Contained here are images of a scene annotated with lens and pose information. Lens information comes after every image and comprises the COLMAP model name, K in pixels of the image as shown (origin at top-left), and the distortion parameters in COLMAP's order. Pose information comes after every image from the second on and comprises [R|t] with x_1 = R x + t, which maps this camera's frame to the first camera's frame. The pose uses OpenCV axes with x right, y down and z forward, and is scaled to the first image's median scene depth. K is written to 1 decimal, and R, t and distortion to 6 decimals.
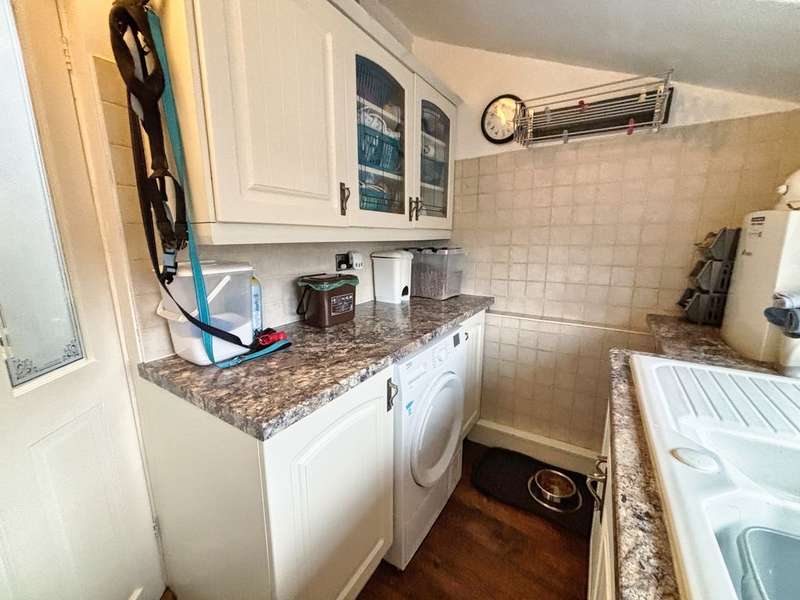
lens RADIAL K [[322.6, 0, 398.4], [0, 322.6, 298.3], [0, 0, 1]] dist [-0.000646, -0.000896]
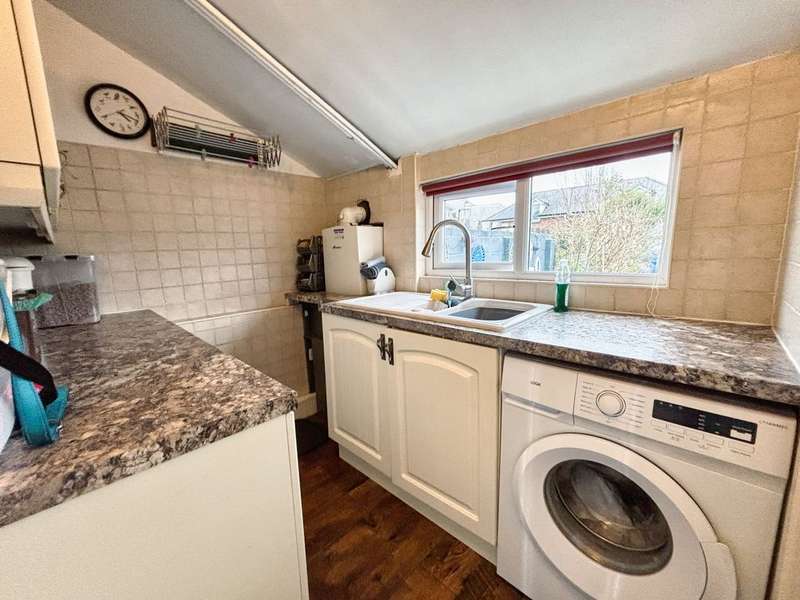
lens RADIAL K [[322.6, 0, 394.3], [0, 322.6, 302.5], [0, 0, 1]] dist [-0.000646, -0.000896]
pose [[0.215569, -0.156930, 0.963796, -0.712183], [0.209057, 0.971534, 0.111430, 0.037122], [-0.953848, 0.177468, 0.242240, 0.215909]]
